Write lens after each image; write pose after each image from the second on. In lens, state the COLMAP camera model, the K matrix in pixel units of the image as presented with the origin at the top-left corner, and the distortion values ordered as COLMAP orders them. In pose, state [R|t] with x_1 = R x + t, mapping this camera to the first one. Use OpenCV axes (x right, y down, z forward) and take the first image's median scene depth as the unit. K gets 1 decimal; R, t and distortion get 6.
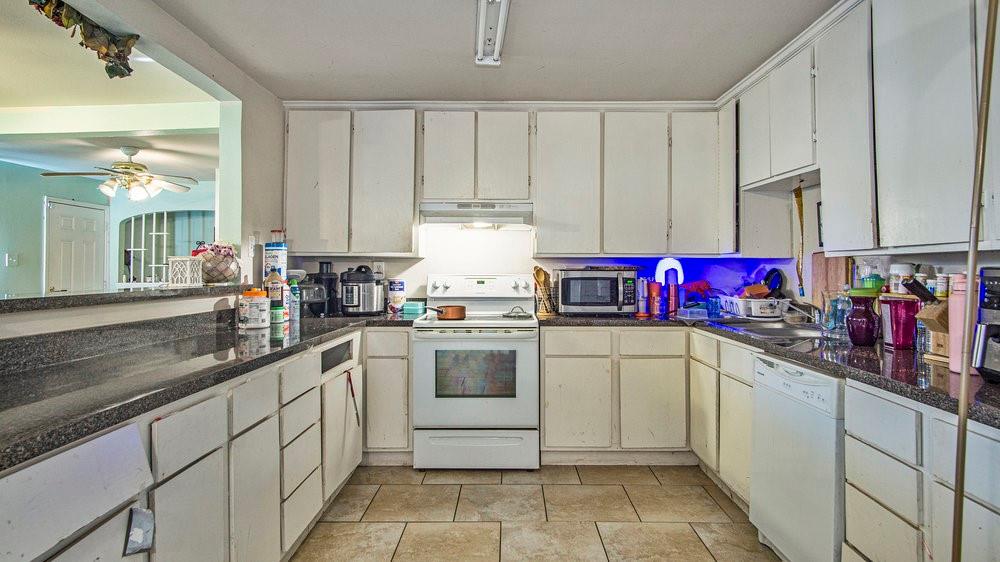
lens RADIAL K [[545.7, 0, 502.4], [0, 545.7, 253.0], [0, 0, 1]] dist [-0.020527, -0.000505]
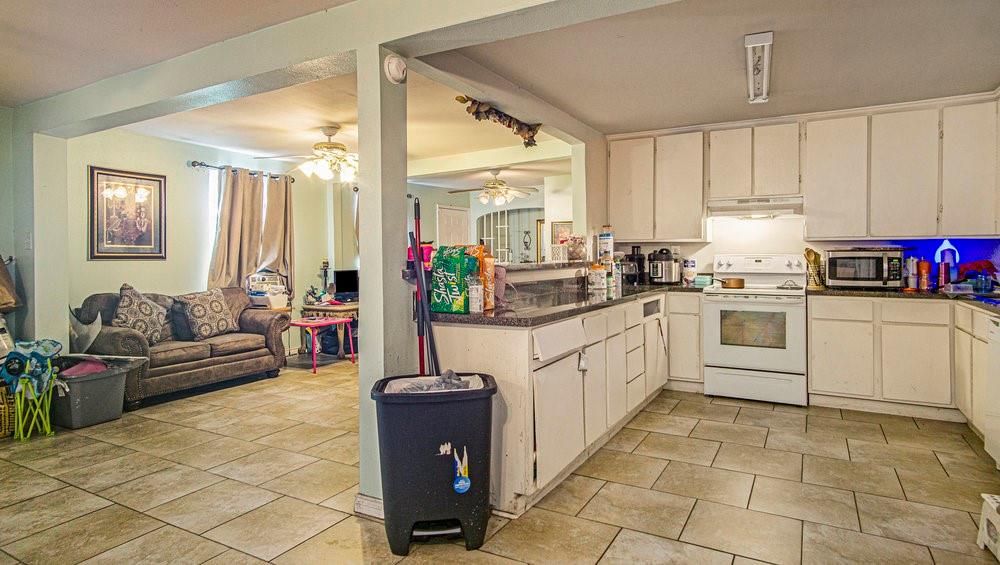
lens RADIAL K [[545.7, 0, 502.4], [0, 545.7, 254.5], [0, 0, 1]] dist [-0.020527, -0.000505]
pose [[0.874784, -0.003455, -0.484501, 0.056999], [0.019693, 0.999402, 0.028430, -0.009882], [0.484113, -0.034412, 0.874329, -0.427118]]
